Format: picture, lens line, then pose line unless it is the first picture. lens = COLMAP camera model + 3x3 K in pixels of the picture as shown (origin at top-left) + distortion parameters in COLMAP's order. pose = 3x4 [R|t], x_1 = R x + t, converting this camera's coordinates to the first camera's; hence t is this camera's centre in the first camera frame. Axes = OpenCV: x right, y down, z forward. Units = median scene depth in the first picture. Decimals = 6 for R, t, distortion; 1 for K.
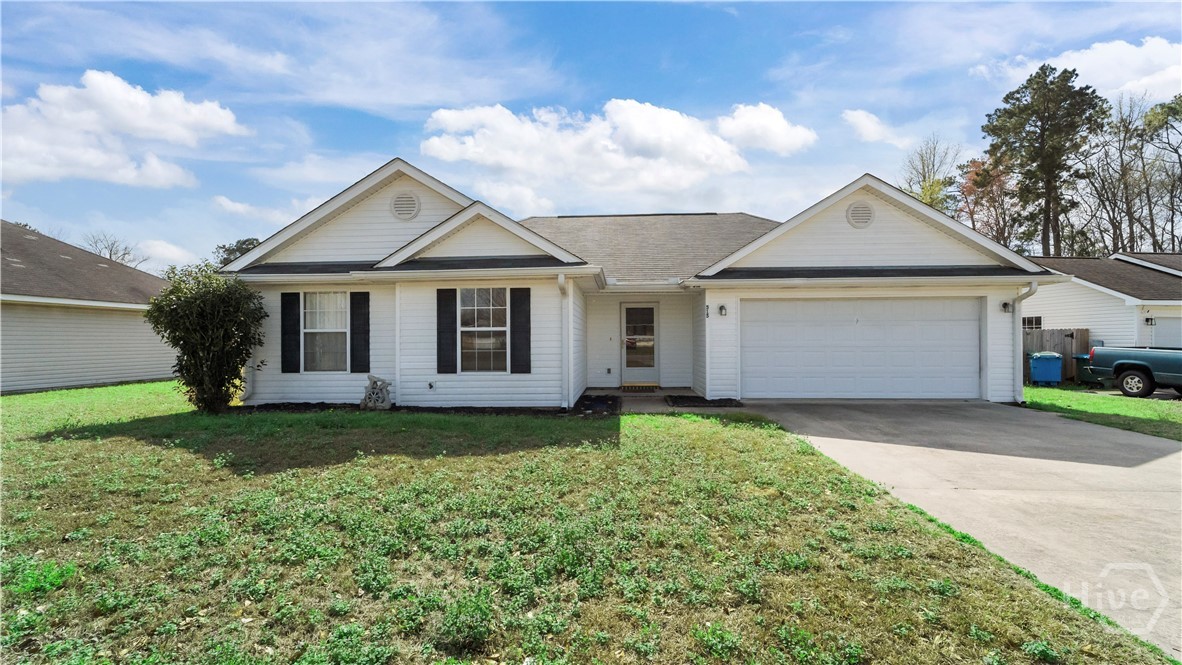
lens RADIAL K [[465.1, 0, 601.7], [0, 465.1, 333.1], [0, 0, 1]] dist [-0.000012, -0.000149]
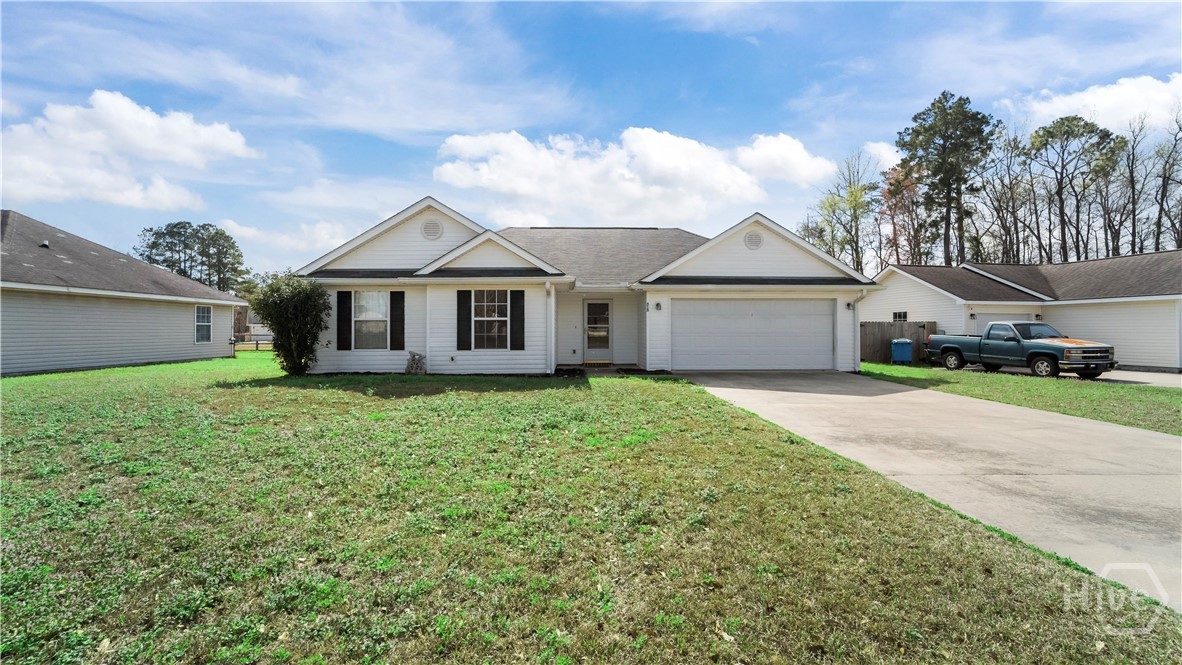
lens RADIAL K [[474.6, 0, 594.2], [0, 474.6, 324.4], [0, 0, 1]] dist [-0.001093, -0.000216]
pose [[0.995707, 0.005247, 0.092410, -0.061738], [-0.005363, 0.999985, 0.001003, 0.004095], [-0.092403, -0.001494, 0.995721, -0.392524]]
